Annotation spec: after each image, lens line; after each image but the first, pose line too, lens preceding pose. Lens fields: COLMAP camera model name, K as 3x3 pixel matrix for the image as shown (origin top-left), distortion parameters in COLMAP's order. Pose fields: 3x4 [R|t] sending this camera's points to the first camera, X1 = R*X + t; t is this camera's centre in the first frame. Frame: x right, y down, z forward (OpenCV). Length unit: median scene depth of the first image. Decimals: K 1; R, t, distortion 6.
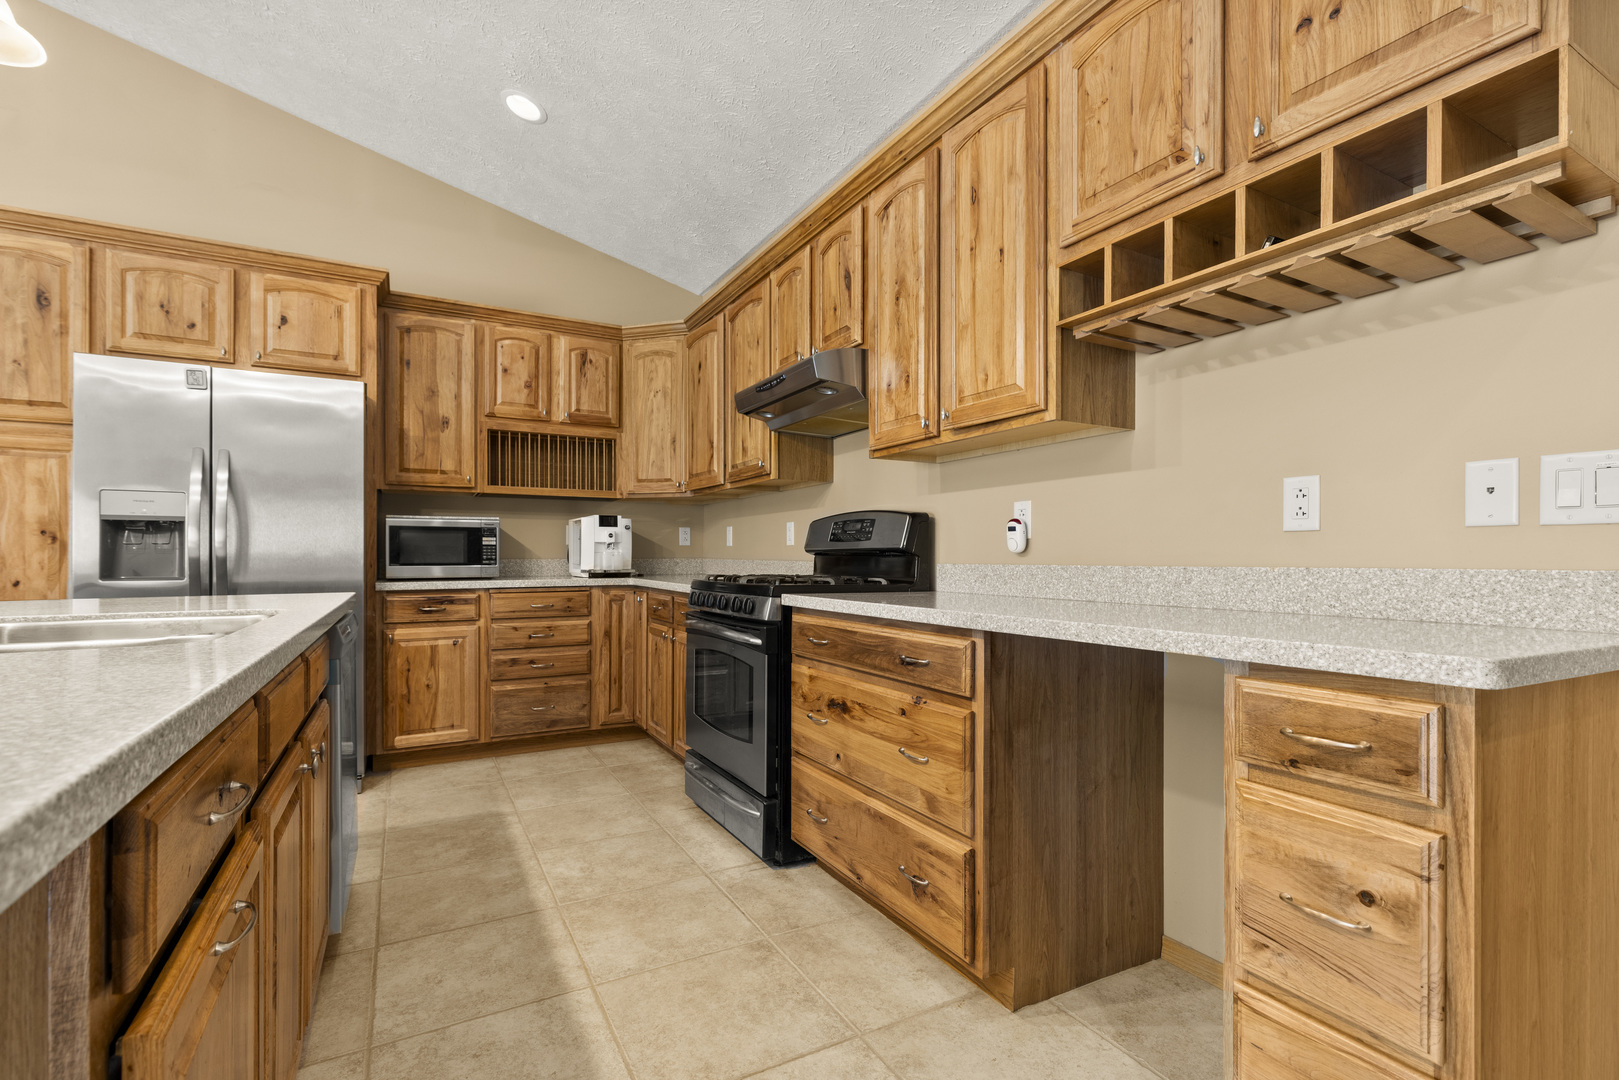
lens RADIAL K [[737.1, 0, 814.7], [0, 737.1, 557.1], [0, 0, 1]] dist [0.002716, 0.000131]
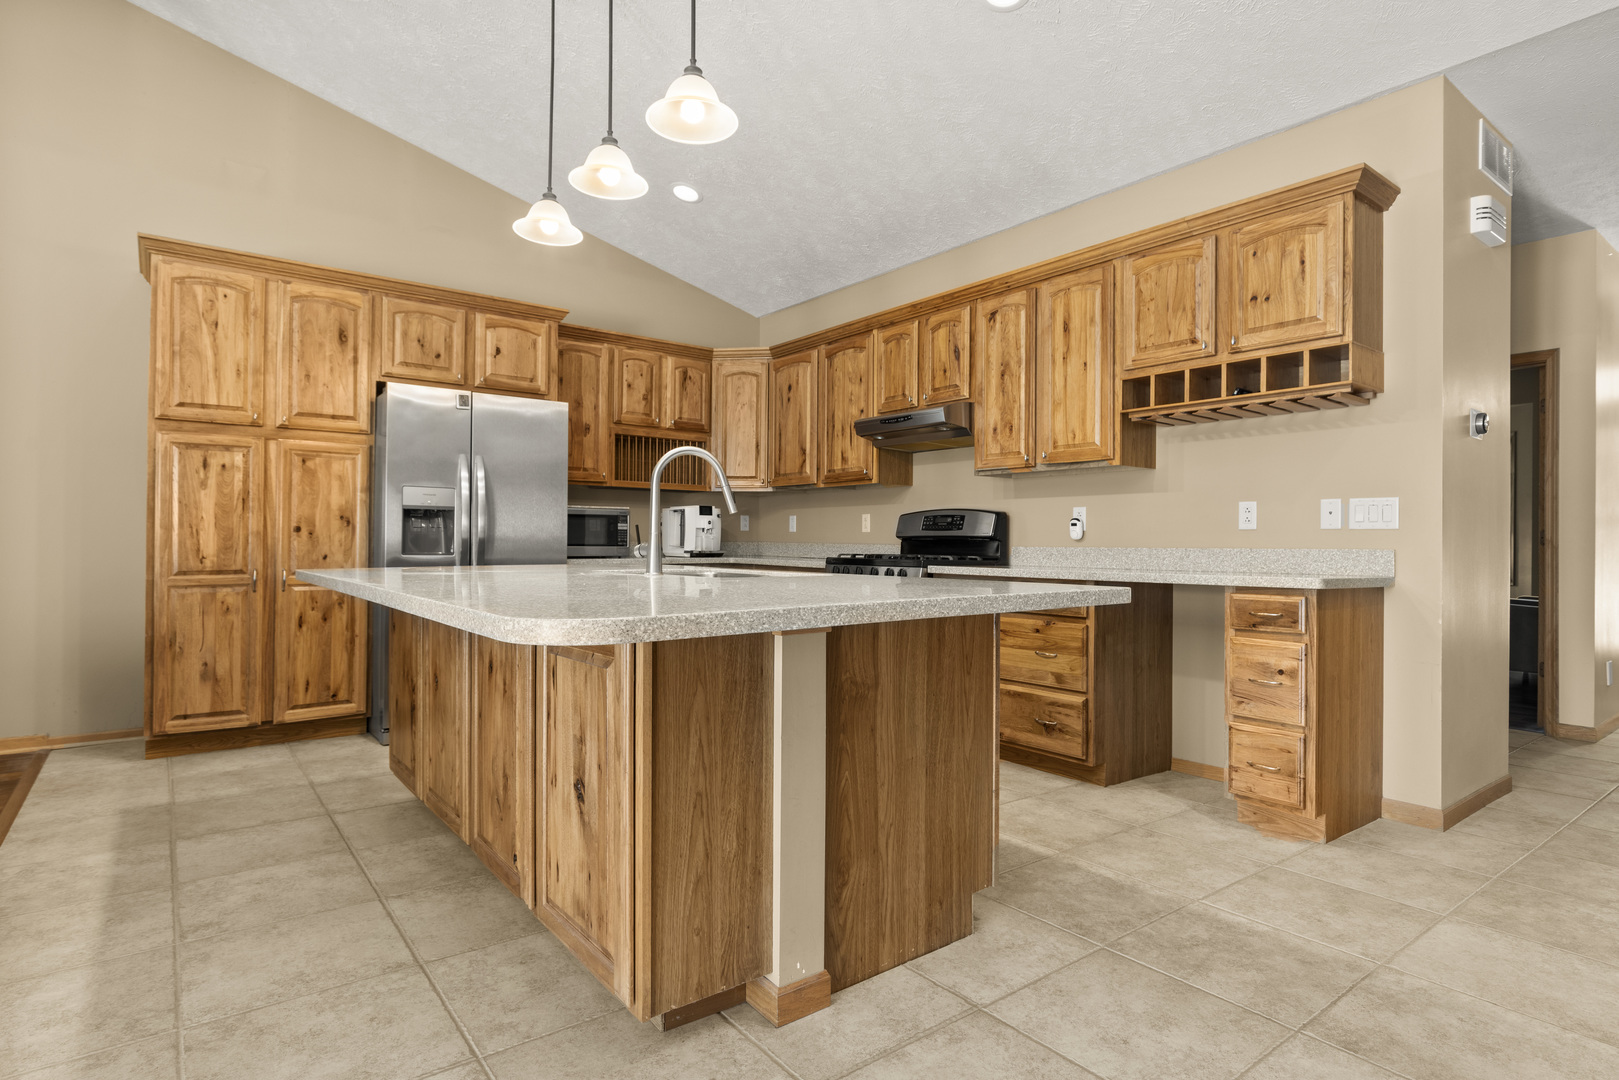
lens RADIAL K [[849.6, 0, 812.8], [0, 849.6, 534.8], [0, 0, 1]] dist [-0.001908, 0.000006]
pose [[0.988481, 0.008909, 0.151086, -0.542838], [-0.007564, 0.999926, -0.009480, 0.004996], [-0.151159, 0.008228, 0.988475, -0.694120]]
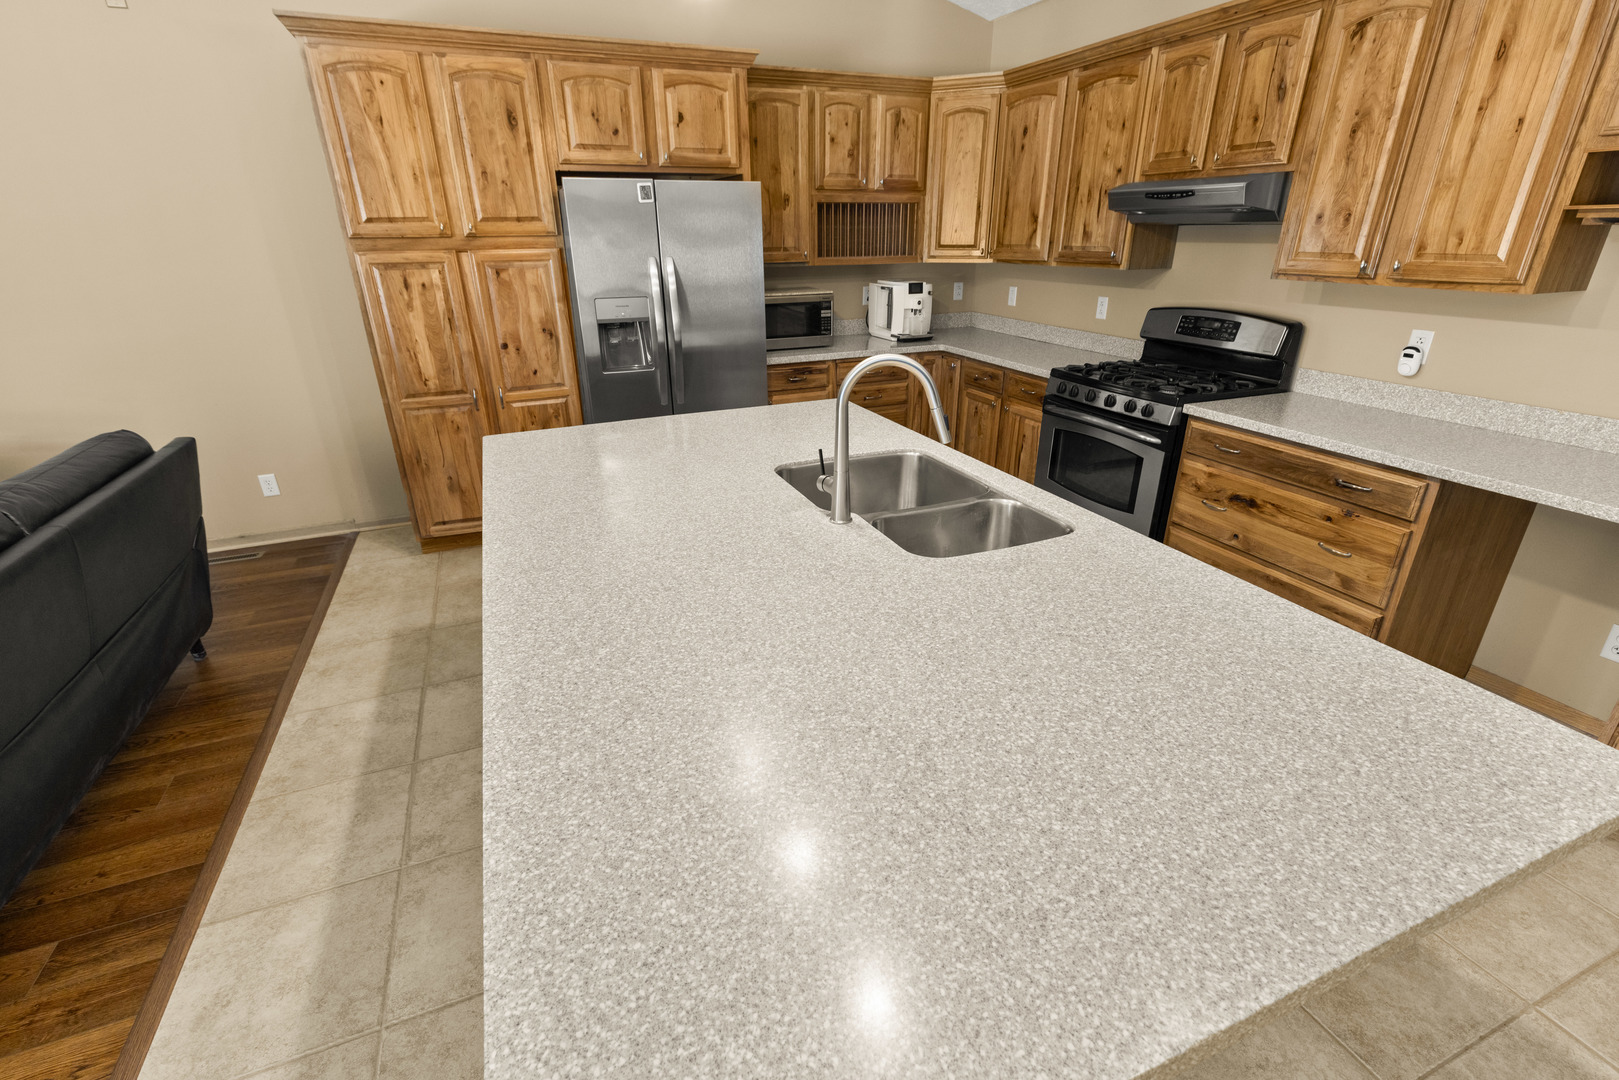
lens RADIAL K [[731.5, 0, 809.5], [0, 731.5, 540.0], [0, 0, 1]] dist [0.002485, -0.000128]
pose [[0.993909, 0.034925, -0.104522, -0.532309], [0.008817, 0.920213, 0.391319, -0.225749], [0.109849, -0.389857, 0.914300, -0.281961]]
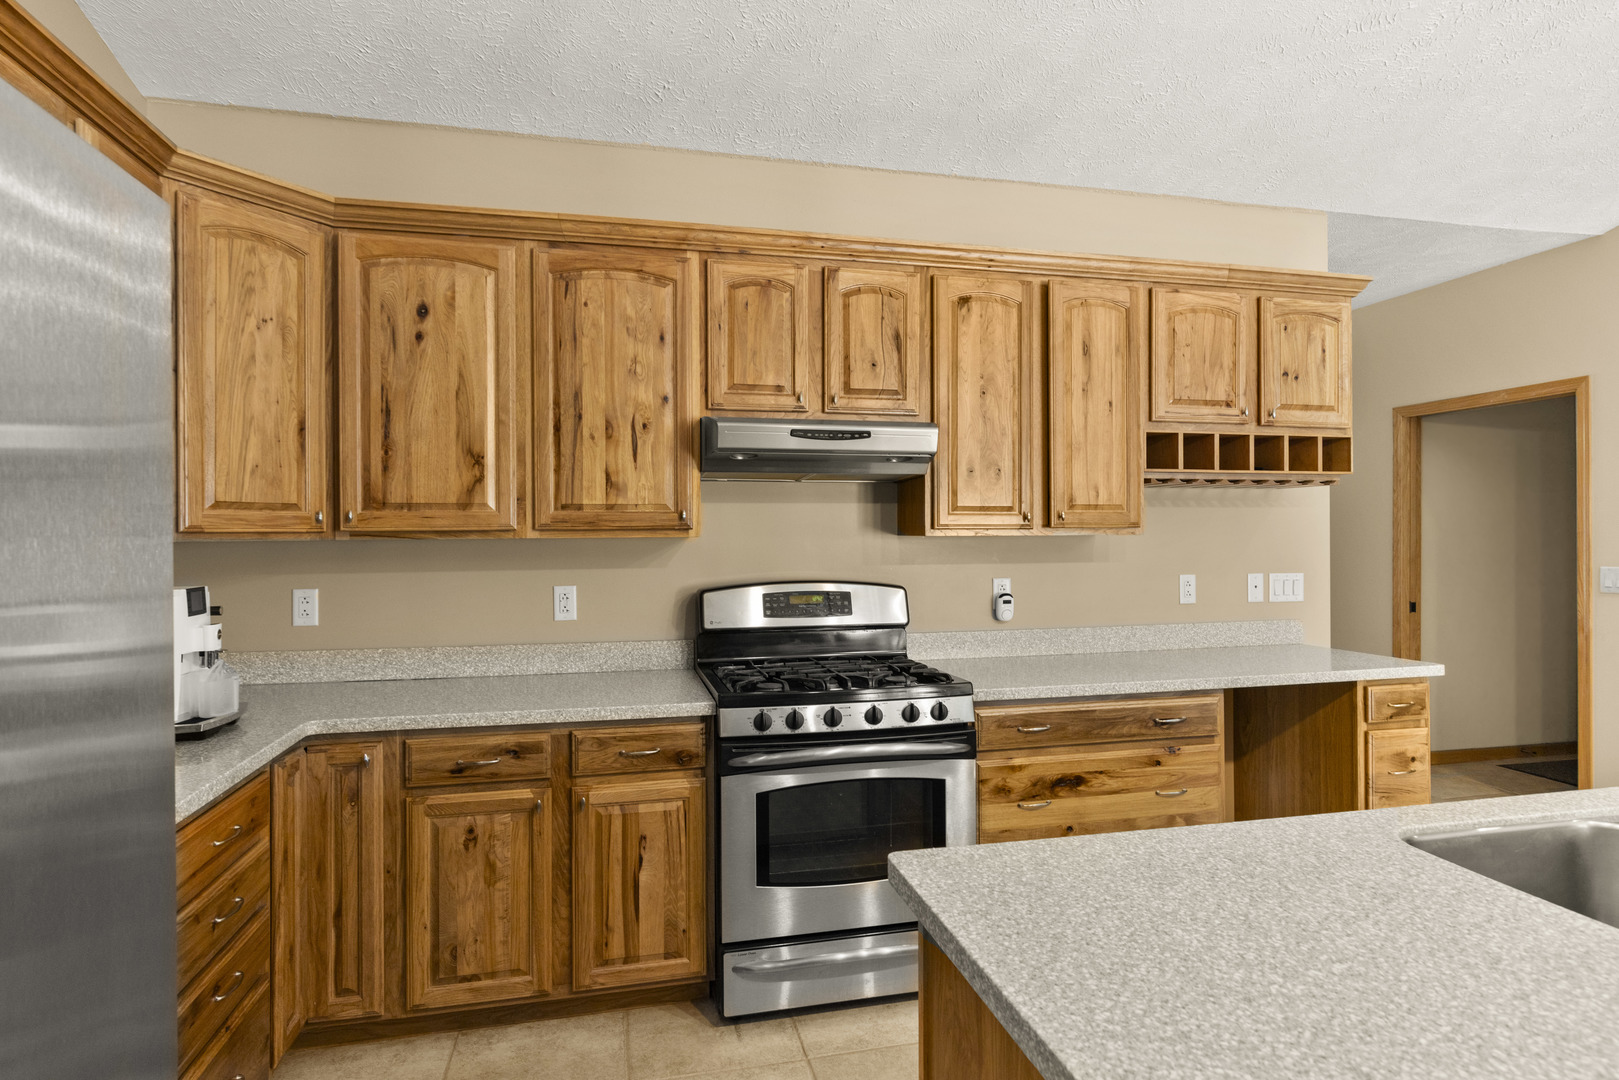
lens RADIAL K [[849.6, 0, 812.8], [0, 849.6, 534.8], [0, 0, 1]] dist [-0.001908, 0.000006]
pose [[0.277311, -0.003161, 0.960775, -1.121629], [0.005212, 0.999985, 0.001785, -0.147741], [-0.960766, 0.004513, 0.277323, 0.887068]]
